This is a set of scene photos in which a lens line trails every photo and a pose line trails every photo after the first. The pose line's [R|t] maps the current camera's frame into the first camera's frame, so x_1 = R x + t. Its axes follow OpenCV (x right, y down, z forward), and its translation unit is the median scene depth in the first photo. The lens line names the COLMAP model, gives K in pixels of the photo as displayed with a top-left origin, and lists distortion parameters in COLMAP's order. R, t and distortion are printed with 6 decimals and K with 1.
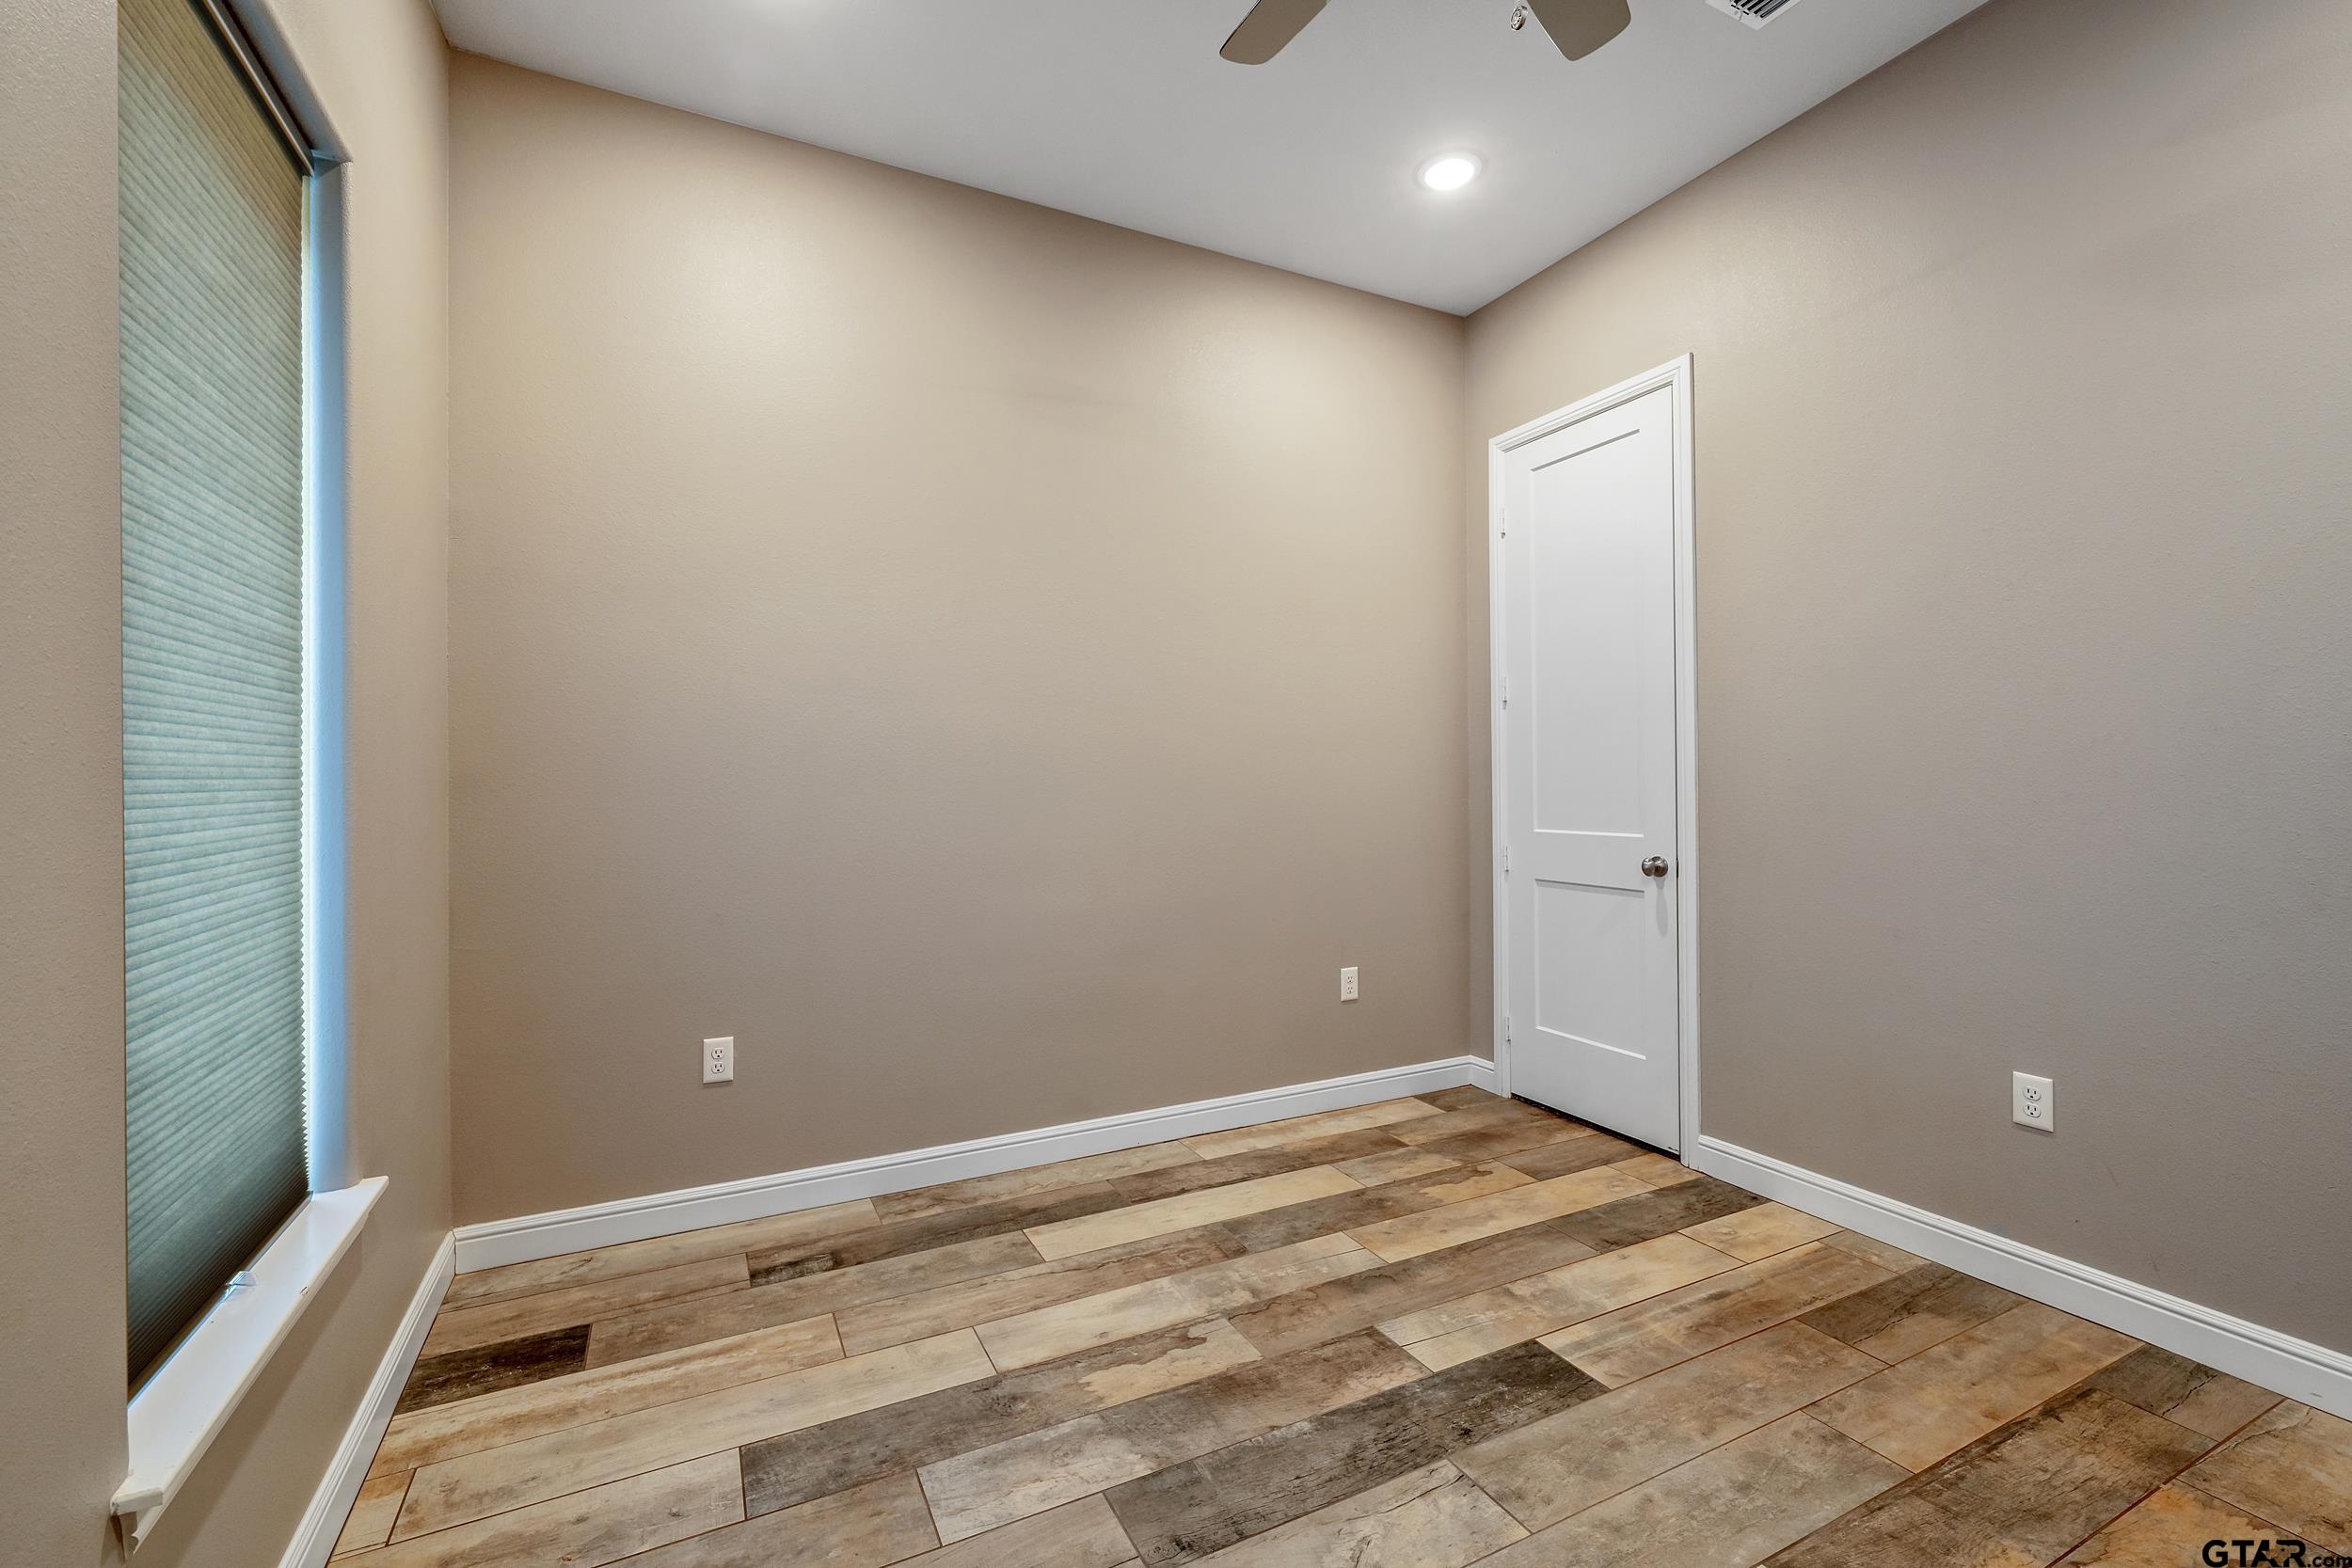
lens RADIAL K [[995.8, 0, 1171.6], [0, 995.8, 780.9], [0, 0, 1]] dist [0.002501, 0.000005]
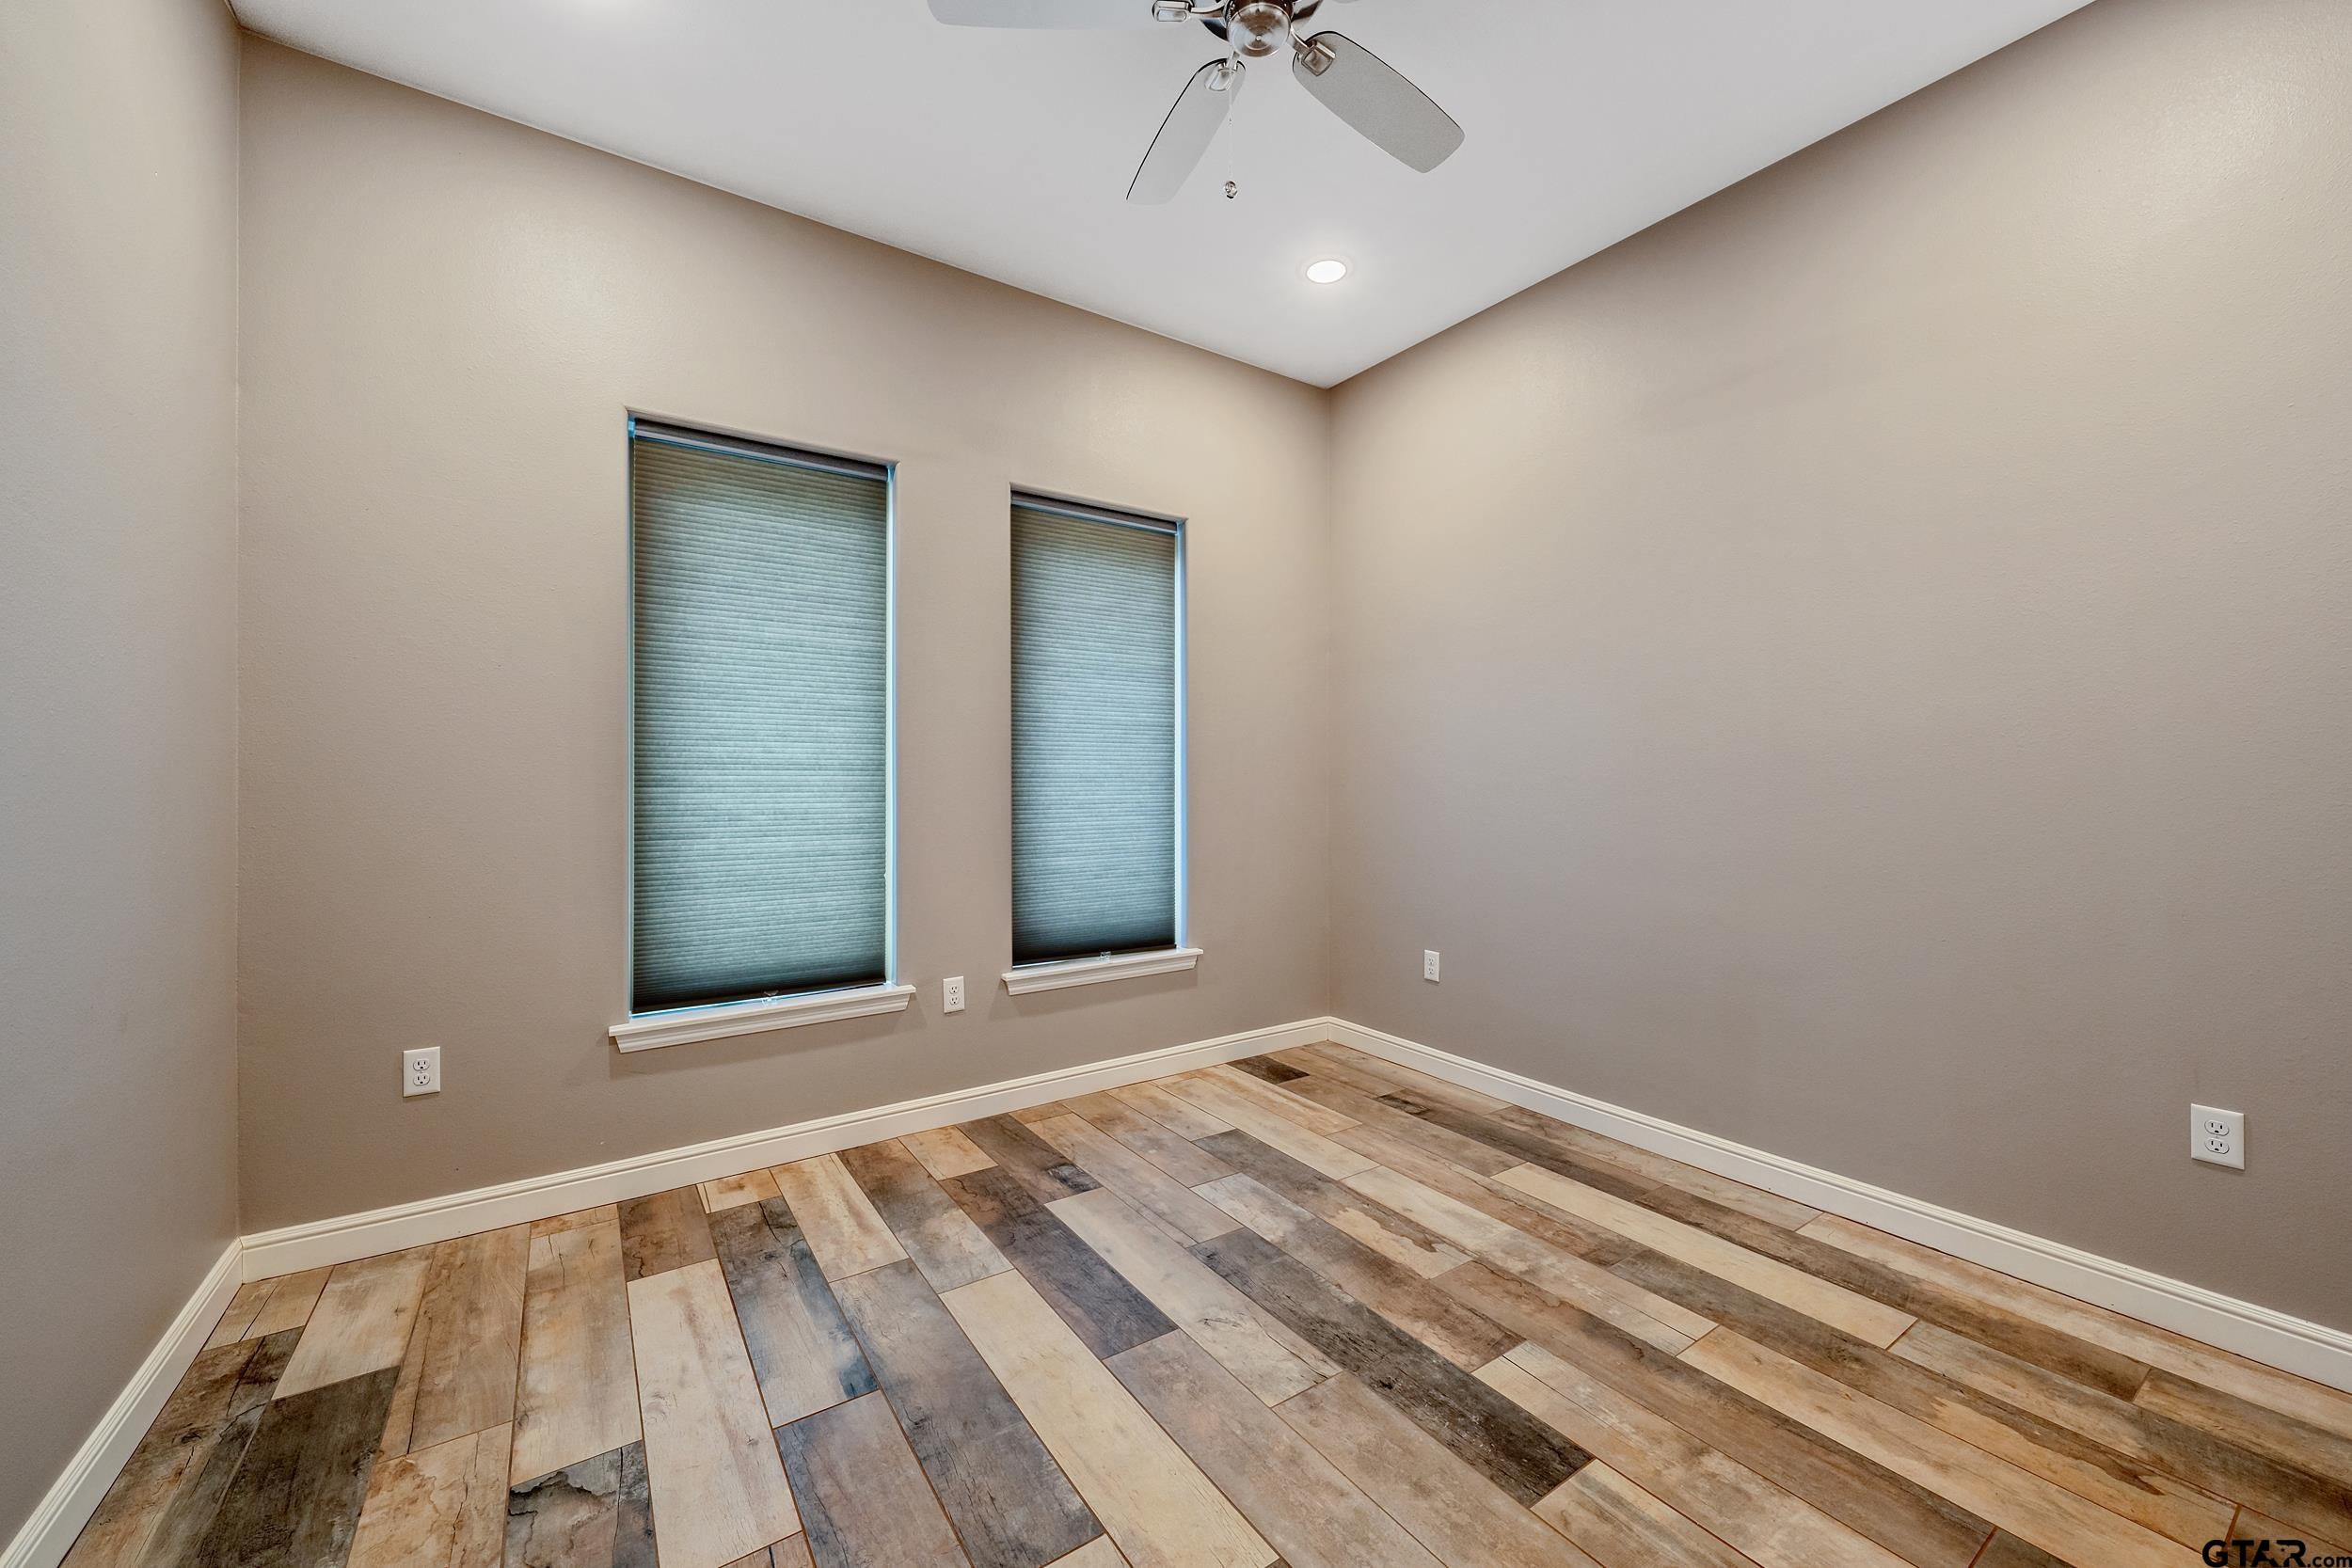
lens RADIAL K [[902.8, 0, 1171.0], [0, 902.8, 778.5], [0, 0, 1]] dist [0.002134, 0.000204]
pose [[0.125537, 0.004030, -0.992081, 0.935301], [-0.006270, 0.999975, 0.003269, -0.003176], [0.992069, 0.005810, 0.125559, 0.487491]]
